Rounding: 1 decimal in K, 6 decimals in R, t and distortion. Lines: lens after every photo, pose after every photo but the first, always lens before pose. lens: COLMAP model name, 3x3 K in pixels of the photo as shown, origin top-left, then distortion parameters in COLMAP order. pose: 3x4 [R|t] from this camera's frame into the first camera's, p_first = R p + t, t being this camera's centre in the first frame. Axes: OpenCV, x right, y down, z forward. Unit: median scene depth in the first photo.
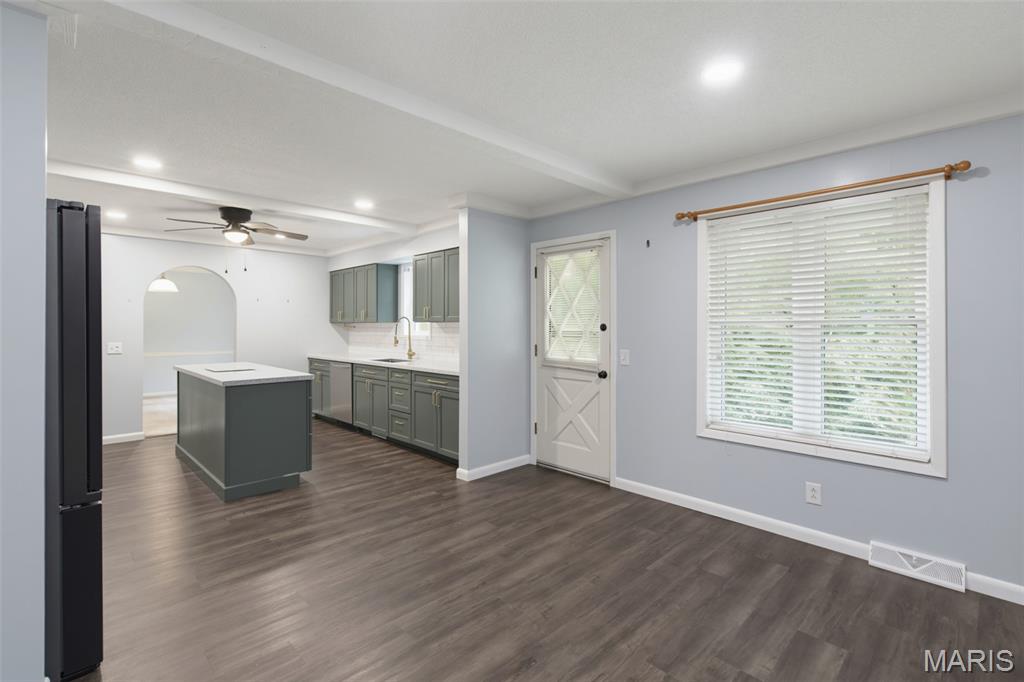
lens RADIAL K [[468.2, 0, 511.7], [0, 468.2, 331.0], [0, 0, 1]] dist [-0.005923, 0.001669]
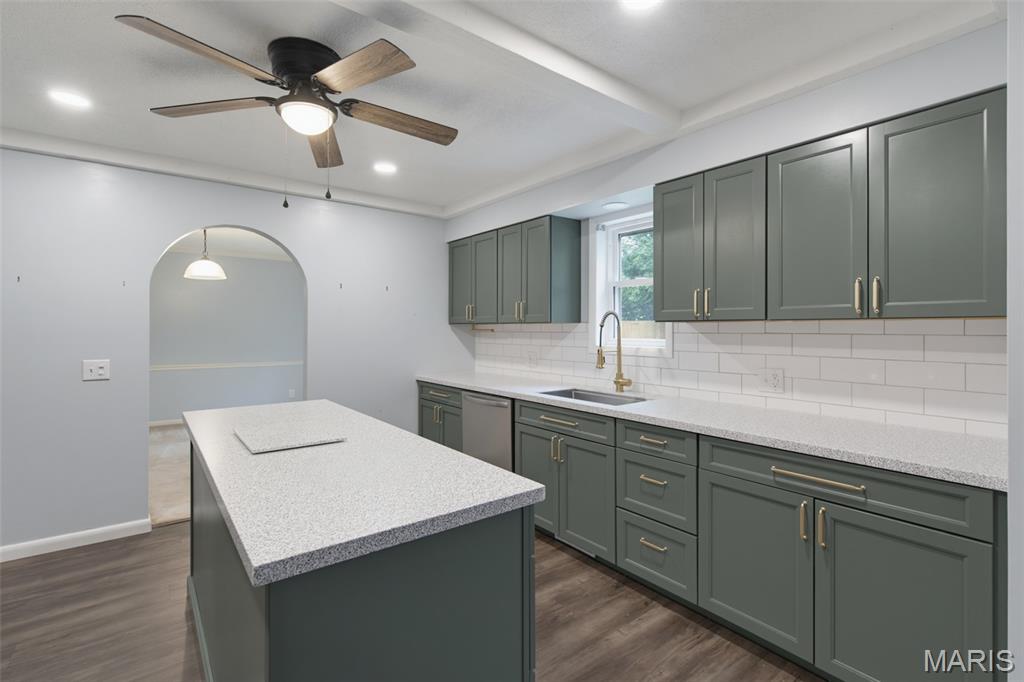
lens RADIAL K [[468.2, 0, 520.4], [0, 468.2, 337.7], [0, 0, 1]] dist [-0.005923, 0.001669]
pose [[0.994810, 0.002720, -0.101716, -0.272821], [-0.001865, 0.999962, 0.008500, -0.005468], [0.101735, -0.008266, 0.994777, 0.459312]]
